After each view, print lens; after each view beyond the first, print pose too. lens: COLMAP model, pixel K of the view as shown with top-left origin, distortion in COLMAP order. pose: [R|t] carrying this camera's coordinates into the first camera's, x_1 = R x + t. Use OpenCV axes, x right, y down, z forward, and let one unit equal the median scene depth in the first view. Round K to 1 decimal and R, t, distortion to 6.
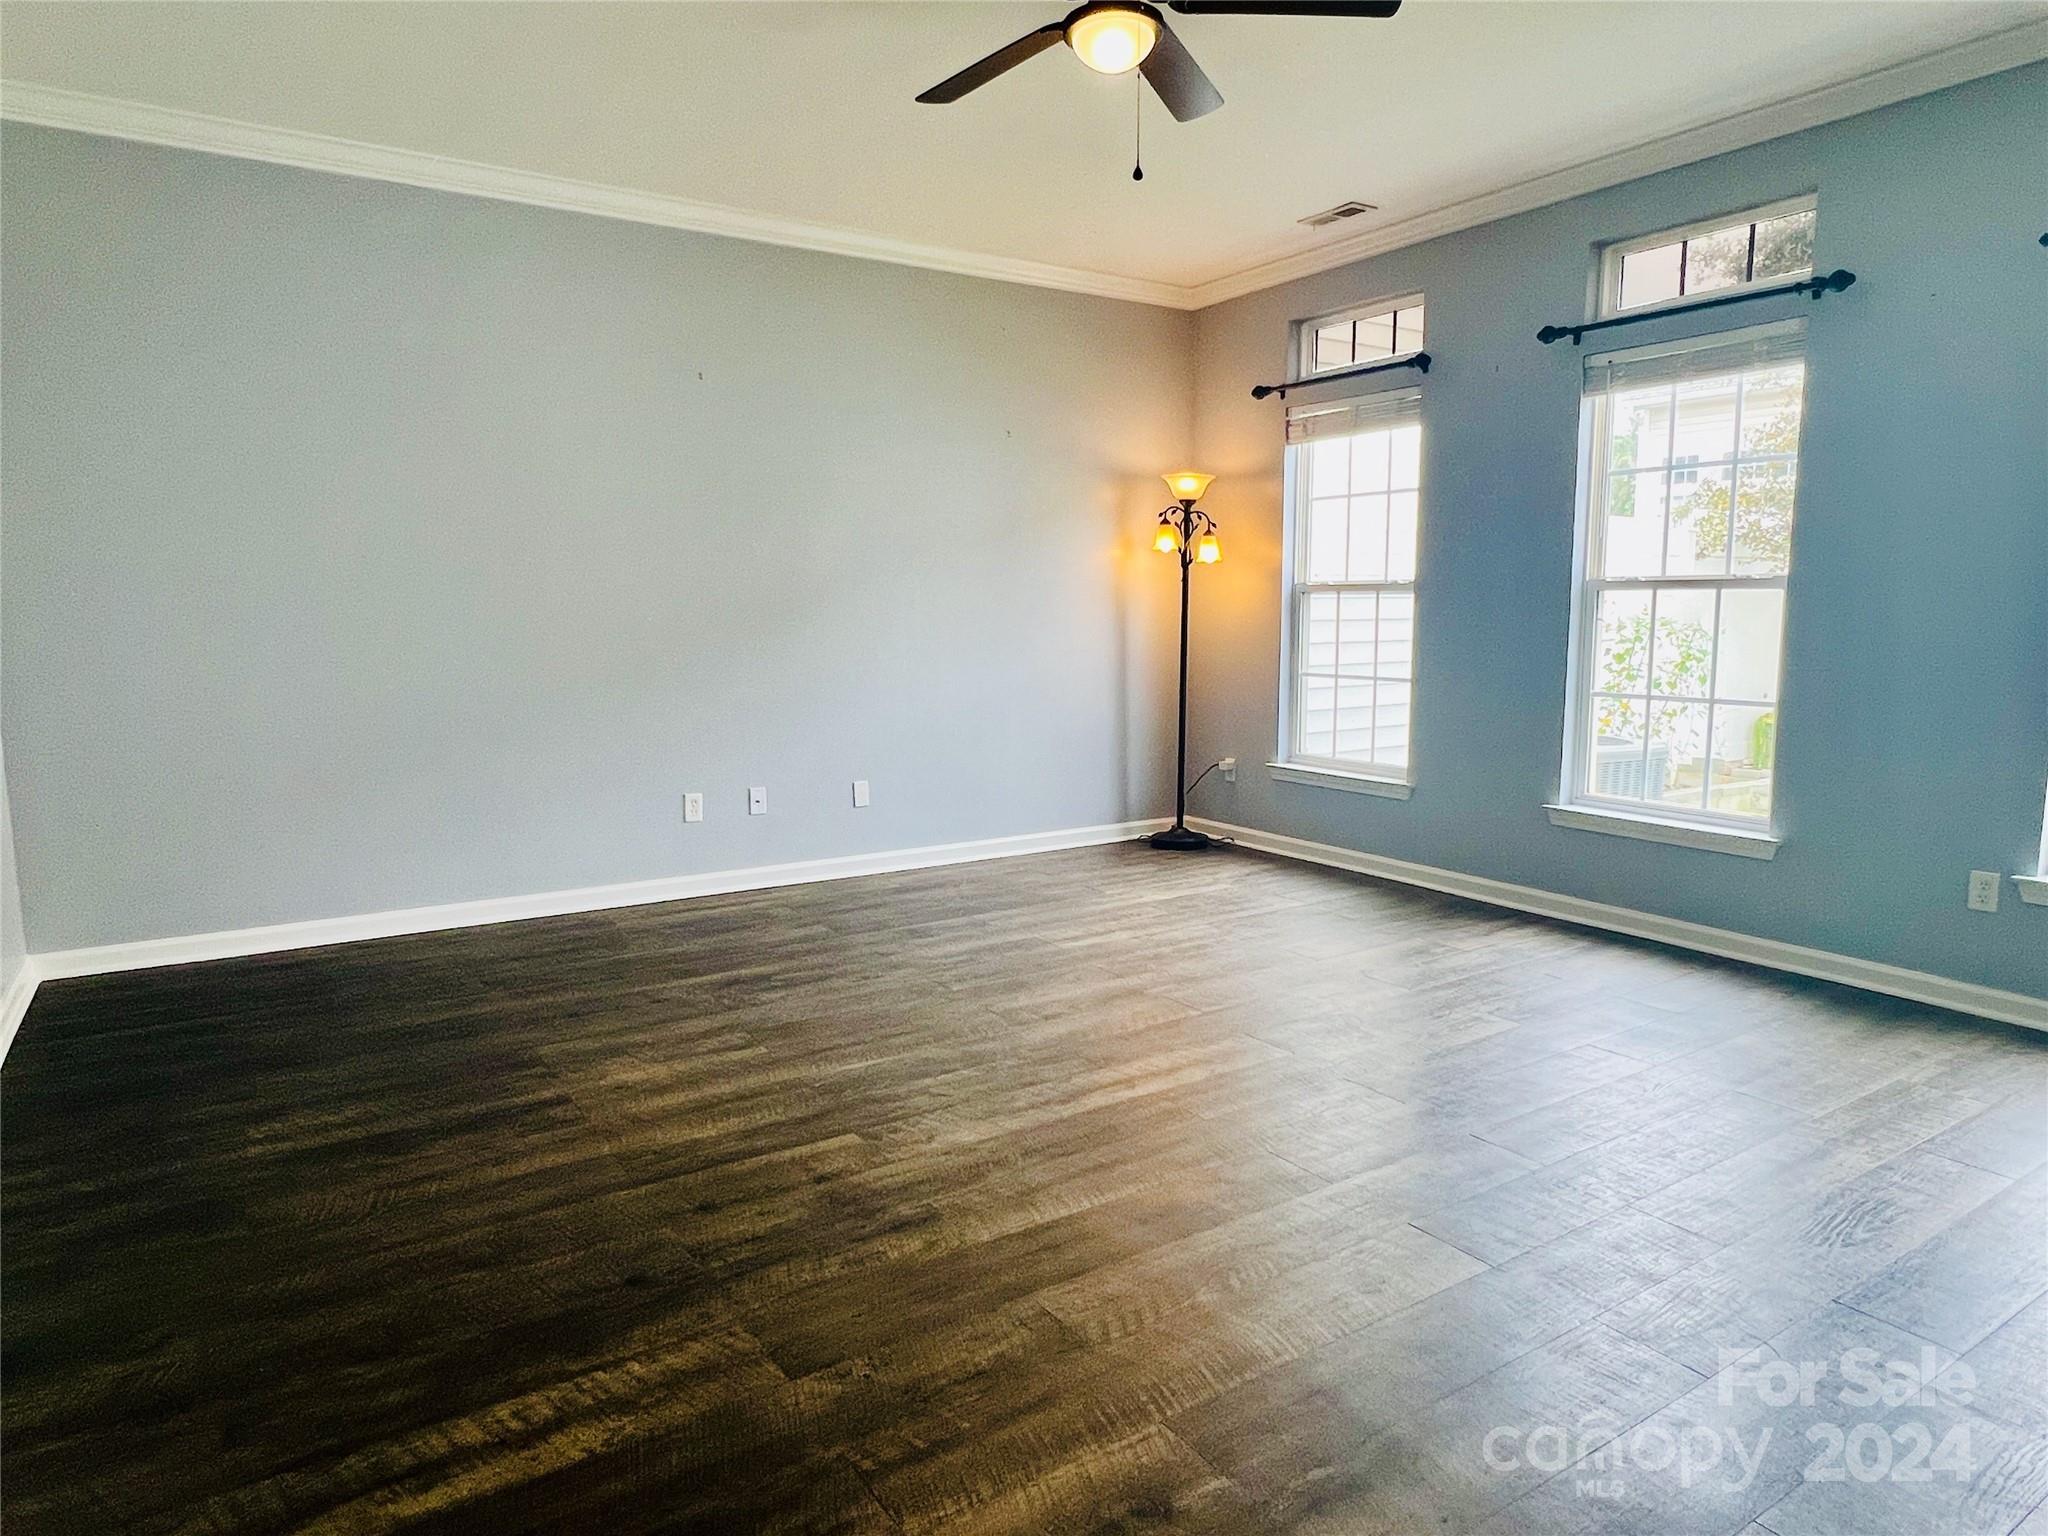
lens RADIAL K [[1260.6, 0, 1028.5], [0, 1260.6, 772.4], [0, 0, 1]] dist [0.000319, -0.001892]
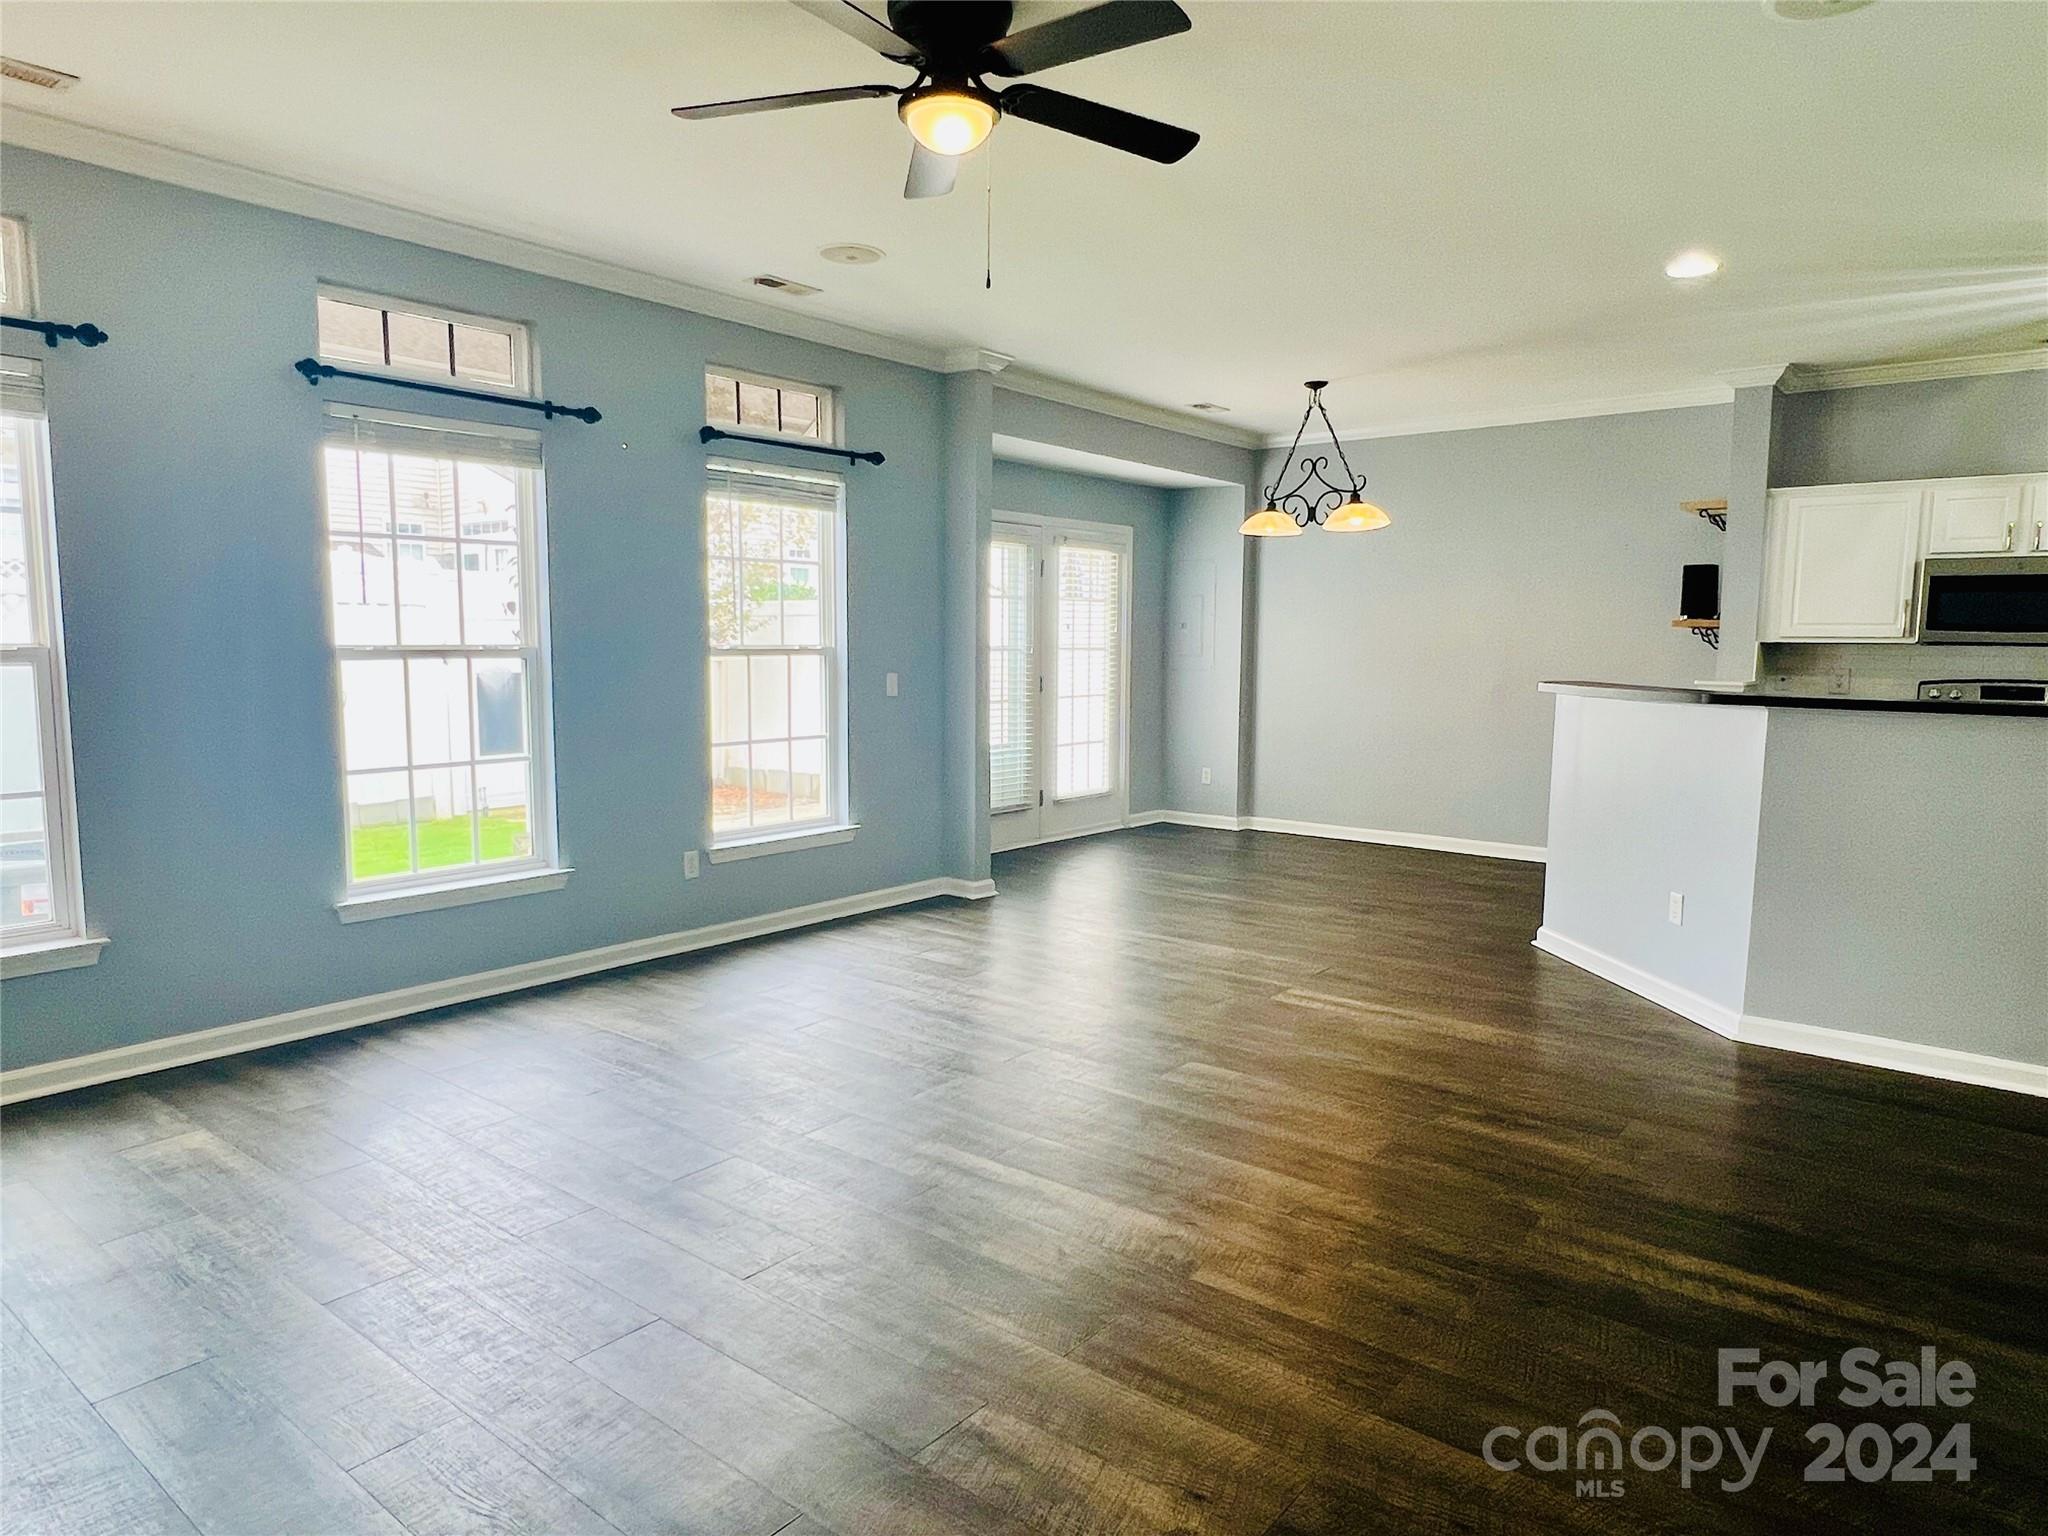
lens RADIAL K [[1263.2, 0, 1024.0], [0, 1263.2, 768.0], [0, 0, 1]] dist [-0.000998, -0.001072]
pose [[-0.306391, -0.097513, 0.946898, -0.749365], [0.122156, 0.982487, 0.140705, -0.177868], [-0.944035, 0.158780, -0.289113, 1.057997]]
